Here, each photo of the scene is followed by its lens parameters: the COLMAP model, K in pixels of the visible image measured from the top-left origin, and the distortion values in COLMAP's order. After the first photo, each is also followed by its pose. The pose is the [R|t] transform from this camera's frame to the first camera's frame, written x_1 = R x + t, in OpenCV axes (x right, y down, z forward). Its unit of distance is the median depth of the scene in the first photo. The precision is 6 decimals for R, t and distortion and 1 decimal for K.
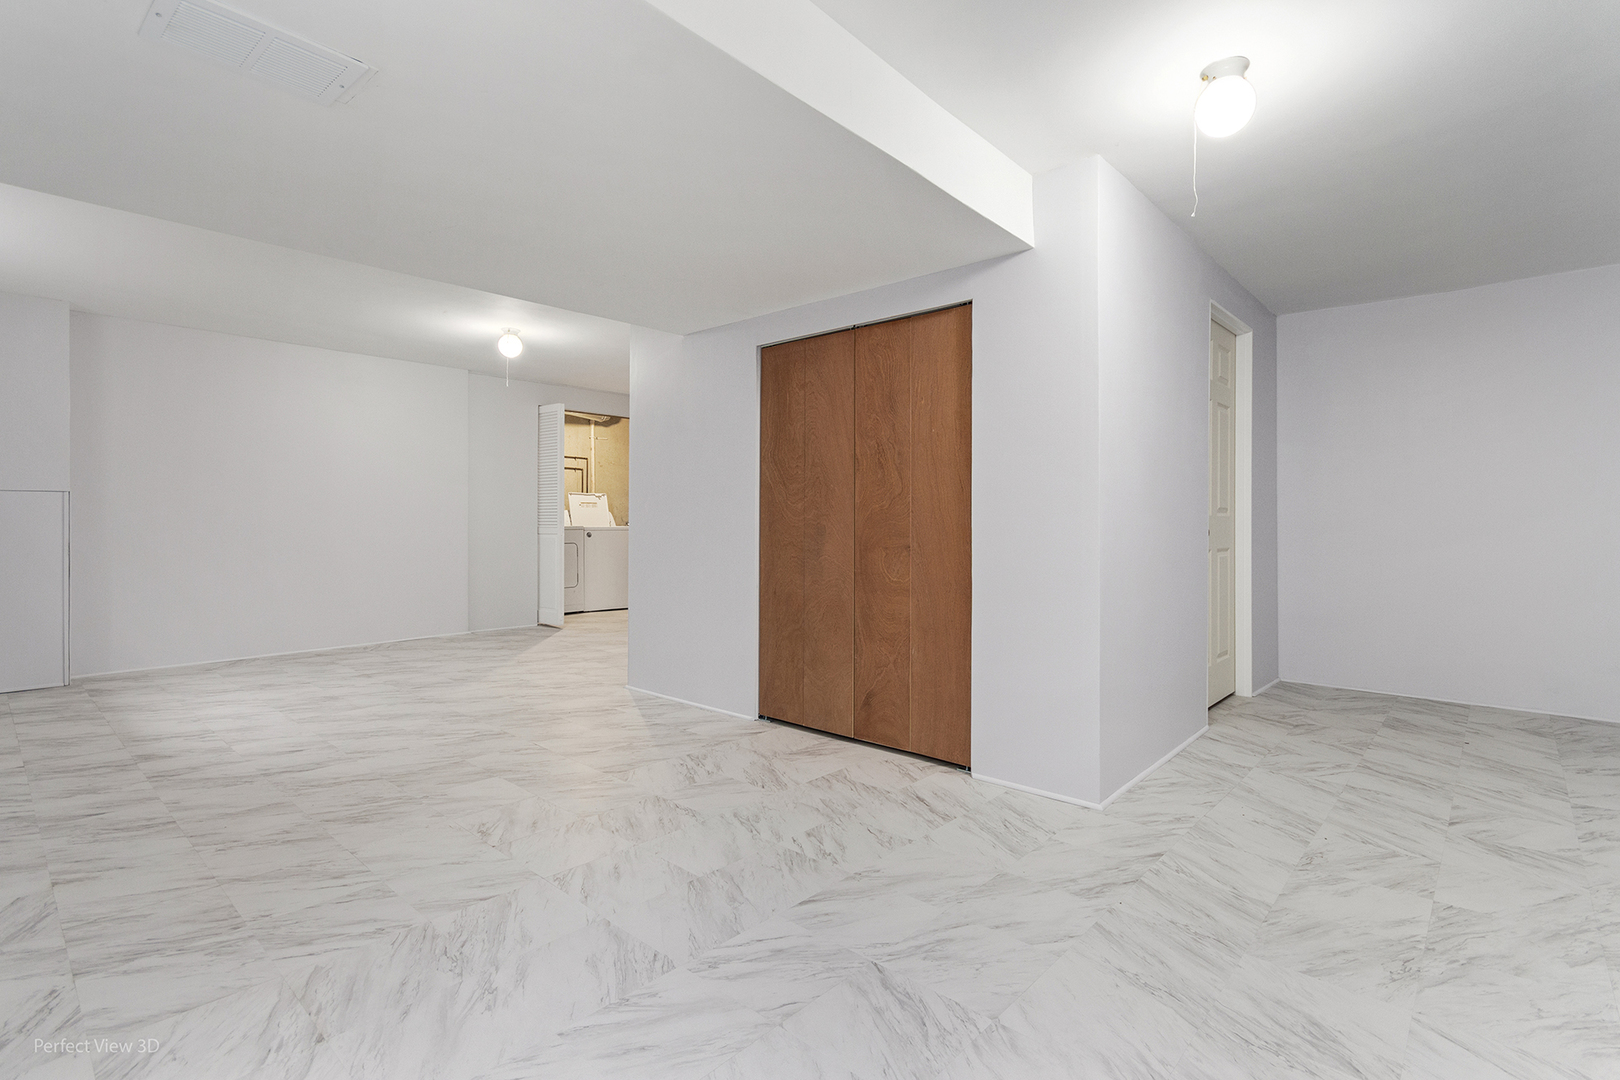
lens RADIAL K [[751.9, 0, 807.2], [0, 751.9, 522.4], [0, 0, 1]] dist [0.009656, -0.002127]
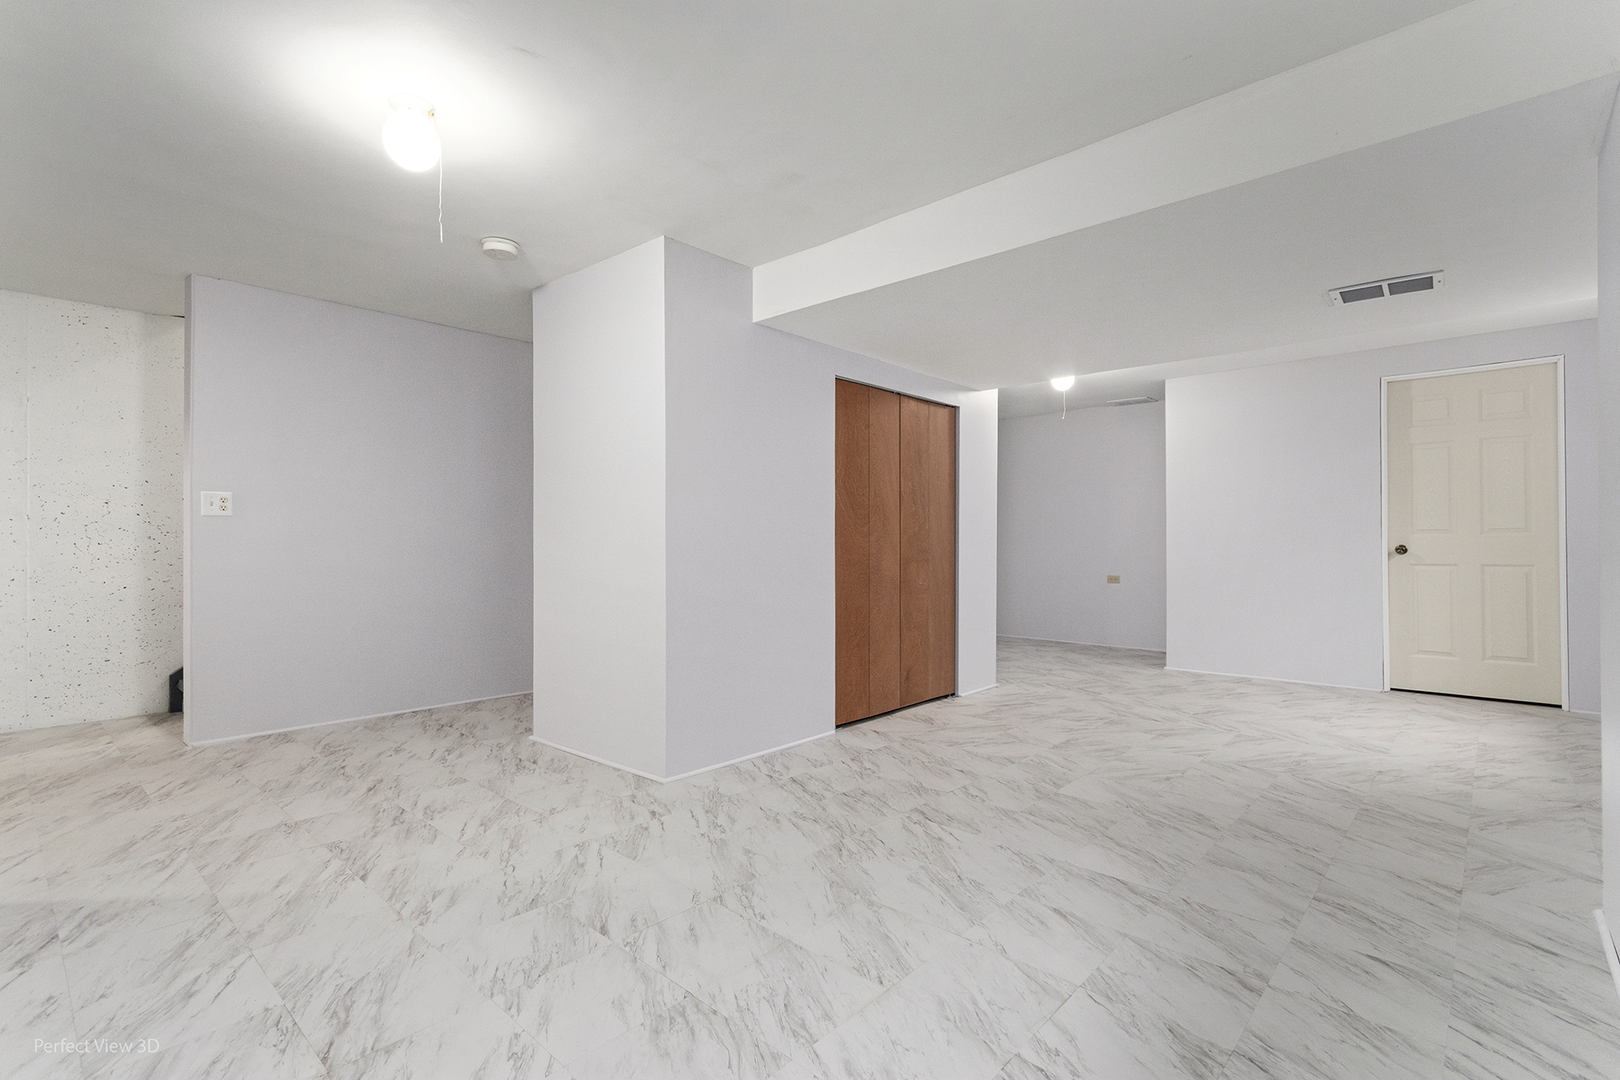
lens RADIAL K [[751.9, 0, 808.5], [0, 751.9, 544.7], [0, 0, 1]] dist [0.009656, -0.002127]
pose [[0.006610, -0.006307, 0.999958, -1.456110], [0.004505, 0.999970, 0.006278, -0.006189], [-0.999968, 0.004464, 0.006638, 1.348627]]
